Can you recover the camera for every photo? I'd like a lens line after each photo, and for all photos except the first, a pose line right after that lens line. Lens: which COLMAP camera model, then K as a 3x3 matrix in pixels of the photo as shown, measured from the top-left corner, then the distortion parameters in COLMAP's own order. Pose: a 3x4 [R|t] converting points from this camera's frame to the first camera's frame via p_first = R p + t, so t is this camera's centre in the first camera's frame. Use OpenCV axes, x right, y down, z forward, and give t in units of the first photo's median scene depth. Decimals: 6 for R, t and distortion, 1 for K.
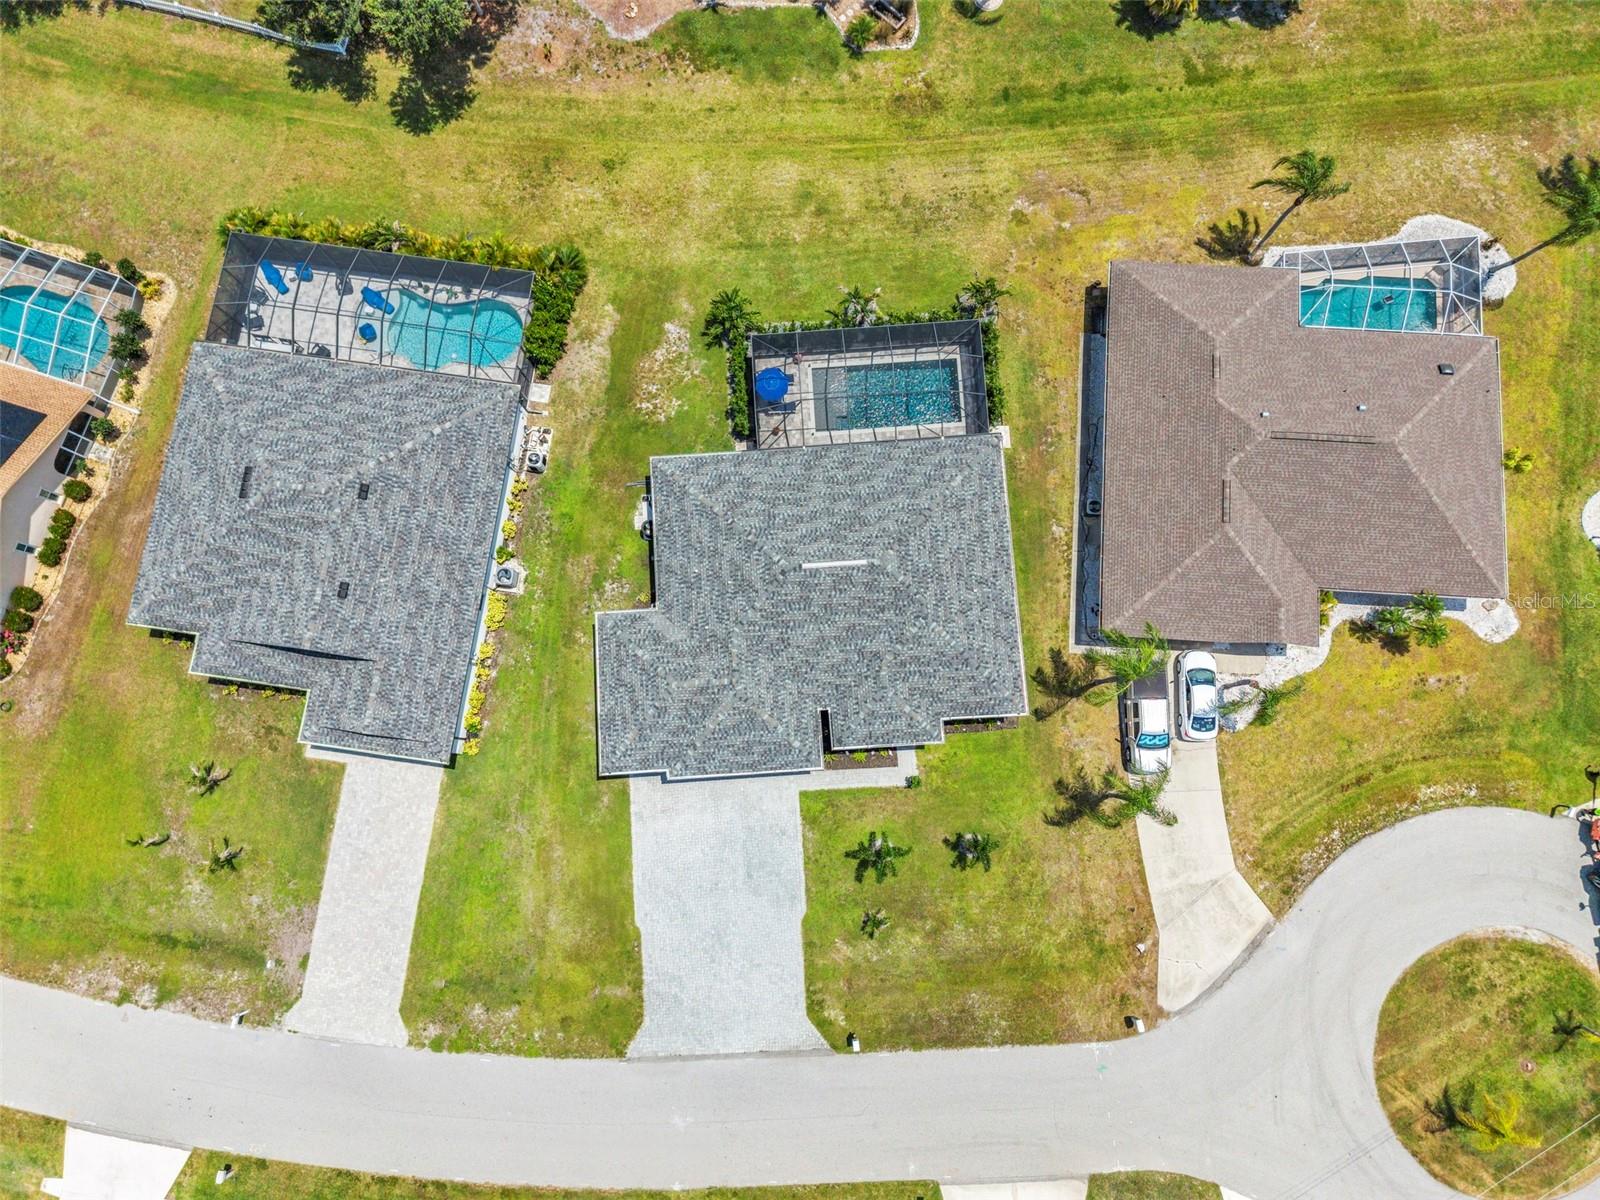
lens RADIAL K [[1069.2, 0, 798.1], [0, 1069.2, 601.7], [0, 0, 1]] dist [0.034933, -0.037954]
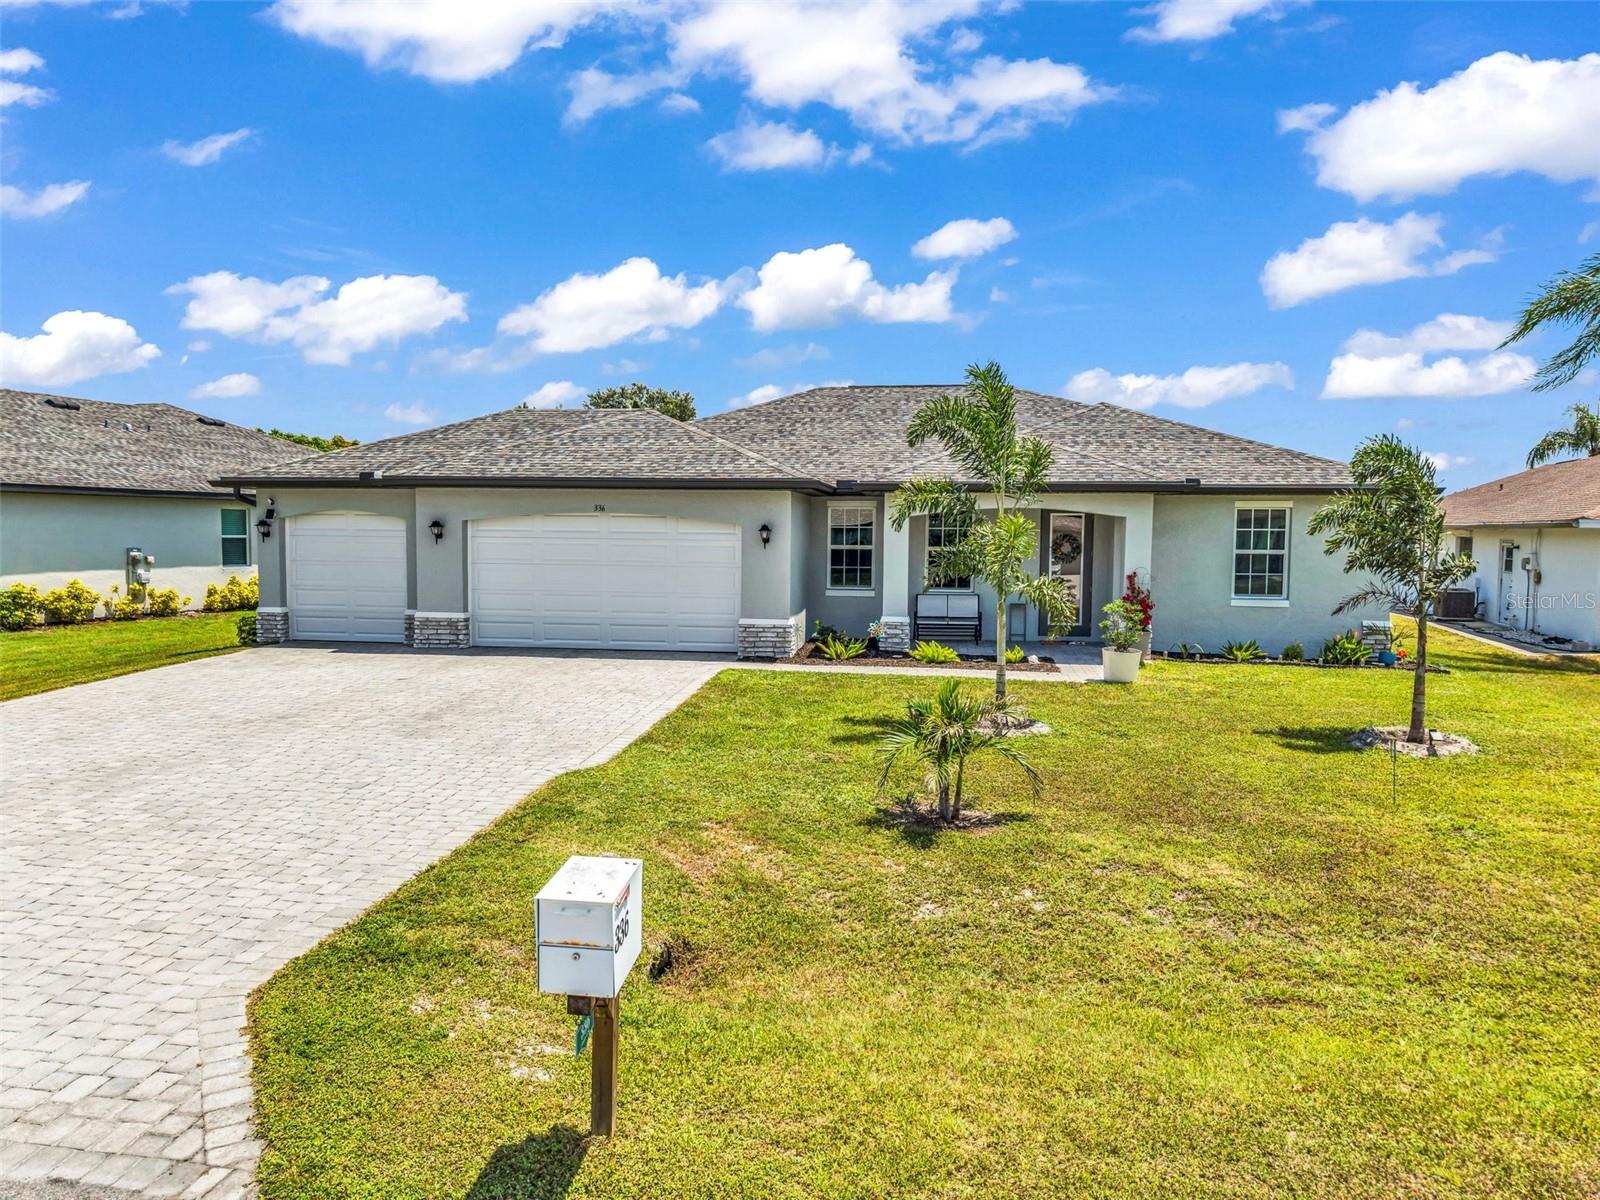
lens RADIAL K [[1073.6, 0, 796.7], [0, 1073.6, 598.4], [0, 0, 1]] dist [0.020454, -0.018492]
pose [[0.979597, 0.034750, -0.197947, 0.080866], [-0.200758, 0.214889, -0.955782, 0.461679], [0.009323, 0.976020, 0.217481, 0.920475]]
